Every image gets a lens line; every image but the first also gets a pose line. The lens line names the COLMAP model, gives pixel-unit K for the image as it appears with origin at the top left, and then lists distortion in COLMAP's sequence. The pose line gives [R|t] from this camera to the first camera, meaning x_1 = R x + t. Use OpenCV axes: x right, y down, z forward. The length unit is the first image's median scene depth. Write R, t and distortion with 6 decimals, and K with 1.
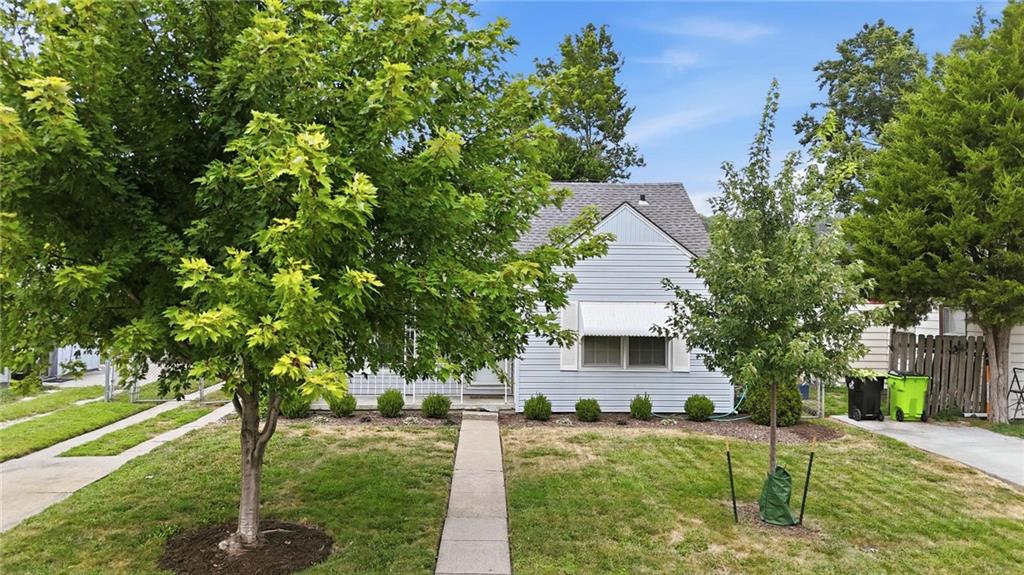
lens RADIAL K [[757.6, 0, 505.2], [0, 757.6, 291.0], [0, 0, 1]] dist [0.057085, -0.046782]
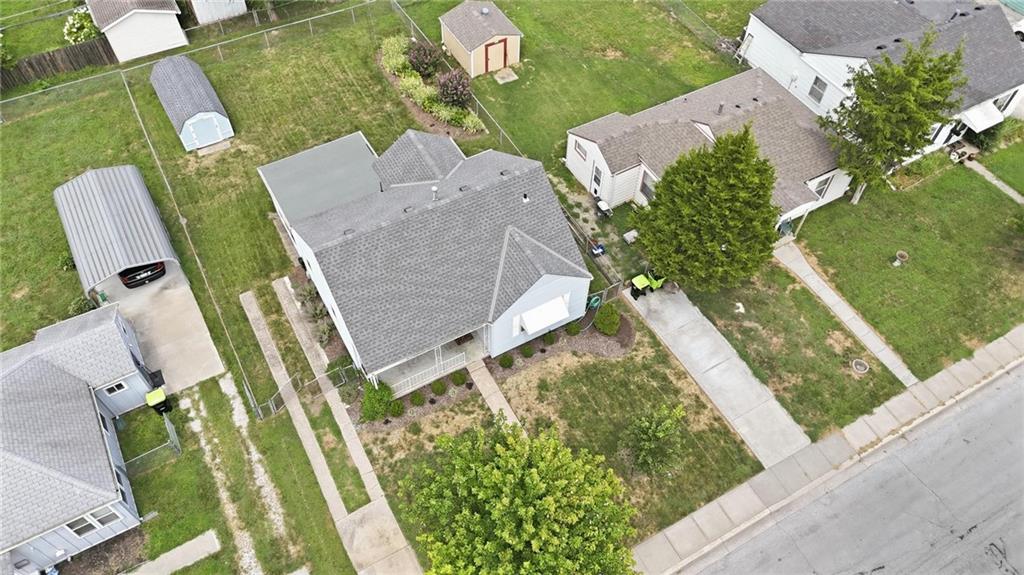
lens RADIAL K [[757.6, 0, 513.8], [0, 757.6, 291.8], [0, 0, 1]] dist [0.057085, -0.046782]
pose [[0.888017, -0.365113, 0.279496, -0.441956], [-0.010625, 0.591394, 0.806313, -1.603252], [-0.459688, -0.718989, 0.521288, 0.065746]]
